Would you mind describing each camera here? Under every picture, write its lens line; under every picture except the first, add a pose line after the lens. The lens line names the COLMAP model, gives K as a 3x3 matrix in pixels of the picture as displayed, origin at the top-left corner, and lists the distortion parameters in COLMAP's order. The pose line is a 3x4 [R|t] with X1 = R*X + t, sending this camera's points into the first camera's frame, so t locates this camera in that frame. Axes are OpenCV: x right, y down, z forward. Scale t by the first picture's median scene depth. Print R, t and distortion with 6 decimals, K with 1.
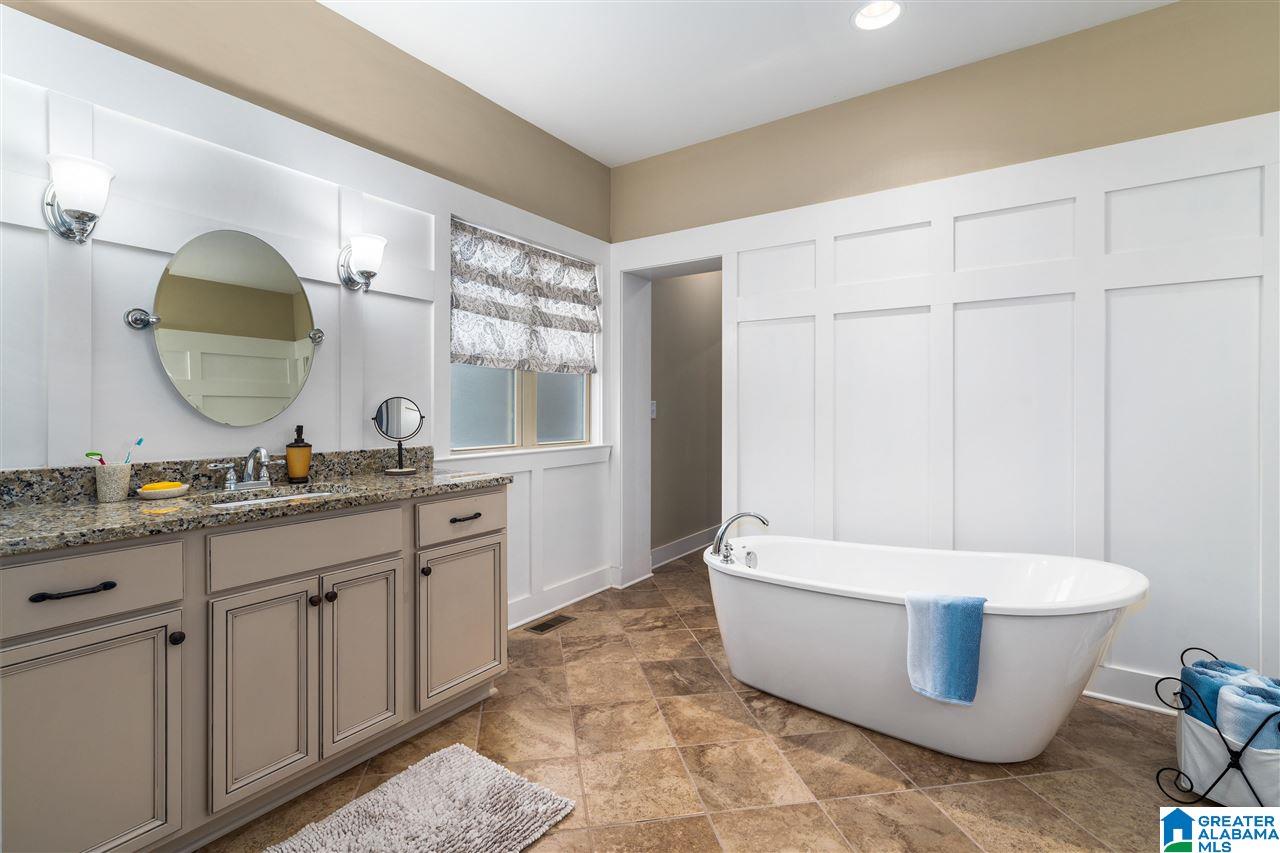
lens RADIAL K [[600.0, 0, 641.4], [0, 600.0, 418.6], [0, 0, 1]] dist [0.001855, -0.000157]
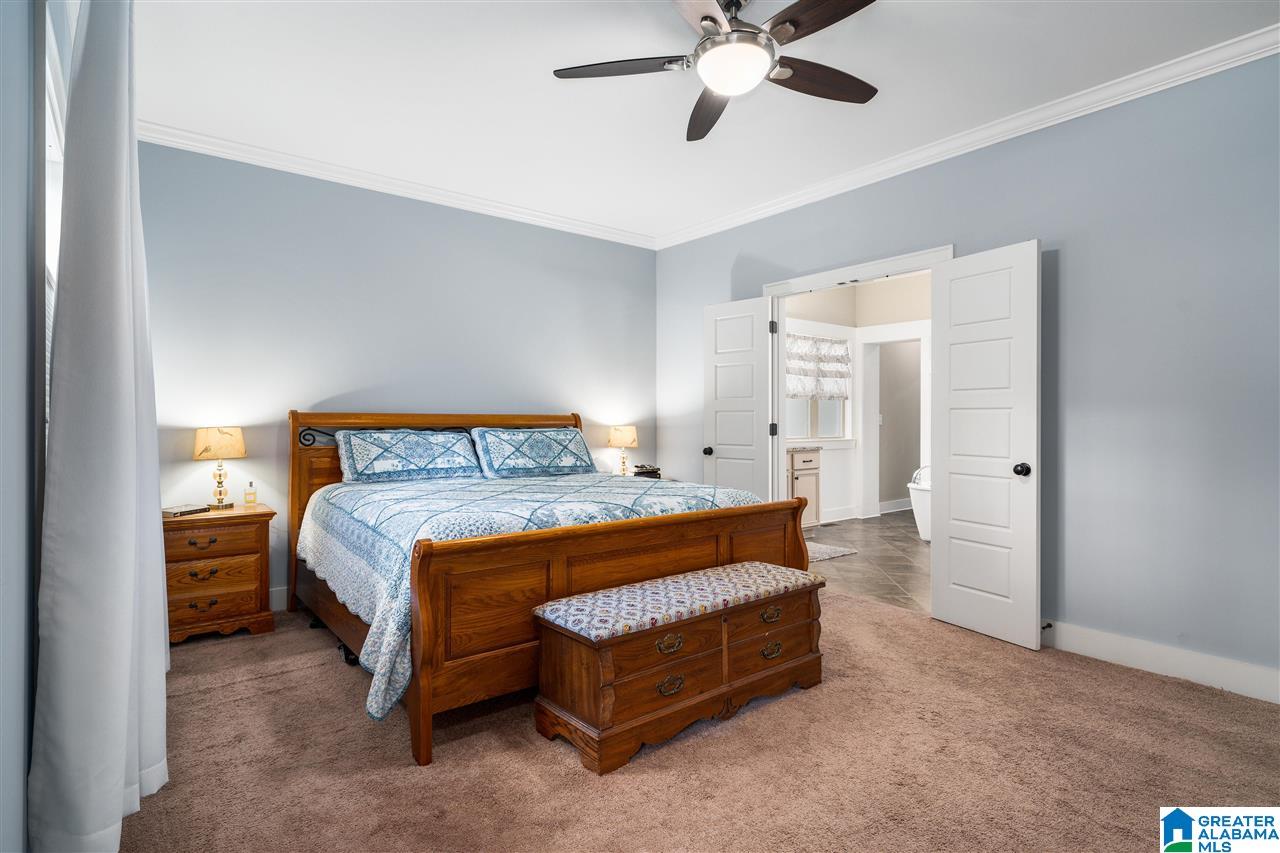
lens RADIAL K [[662.3, 0, 645.8], [0, 662.3, 423.7], [0, 0, 1]] dist [0.014289, 0.000386]
pose [[0.954010, 0.001240, -0.299771, -0.105130], [-0.004155, 0.999950, -0.009084, 0.034265], [0.299745, 0.009912, 0.953968, -2.047022]]
